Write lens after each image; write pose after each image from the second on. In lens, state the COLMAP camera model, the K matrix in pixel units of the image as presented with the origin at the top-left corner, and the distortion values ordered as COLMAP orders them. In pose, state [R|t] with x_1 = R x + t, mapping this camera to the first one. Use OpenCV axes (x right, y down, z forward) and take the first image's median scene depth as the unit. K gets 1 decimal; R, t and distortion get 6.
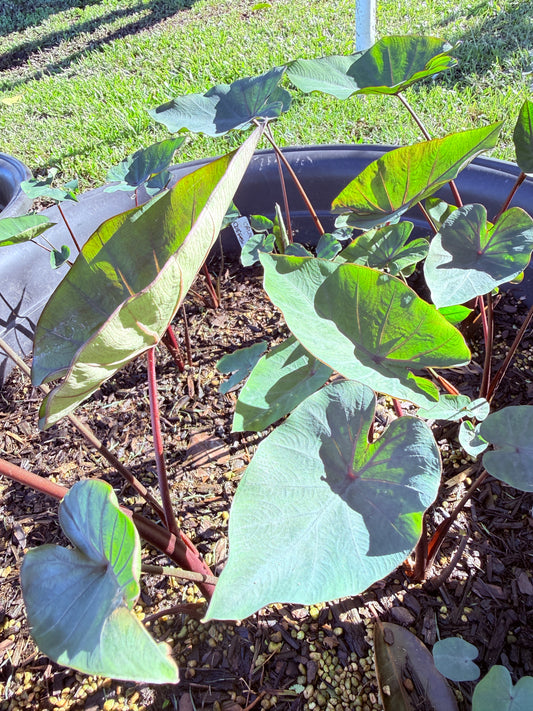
lens RADIAL K [[560.8, 0, 266.5], [0, 560.8, 355.5], [0, 0, 1]] dist [-0.001333, 0.000254]
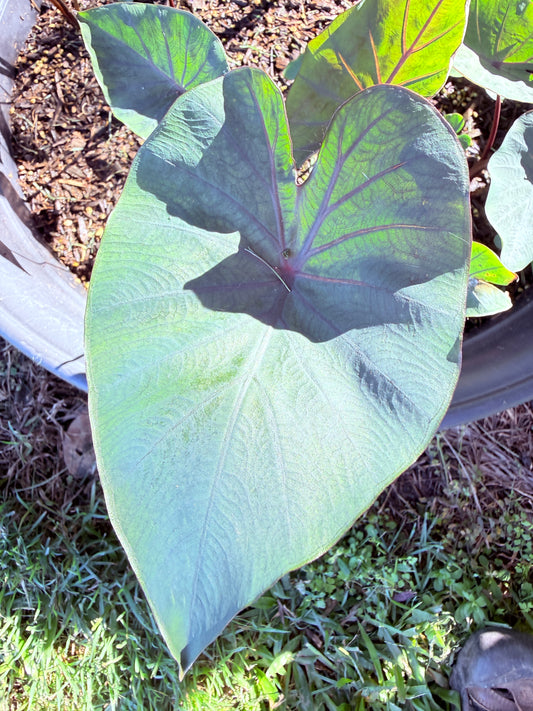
lens RADIAL K [[505.7, 0, 266.5], [0, 505.7, 355.5], [0, 0, 1]] dist [-0.002159, 0.000612]
pose [[0.924522, -0.361444, 0.120903, -0.705216], [0.198549, 0.727532, 0.656716, -0.387392], [-0.325327, -0.583143, 0.744384, -0.134081]]
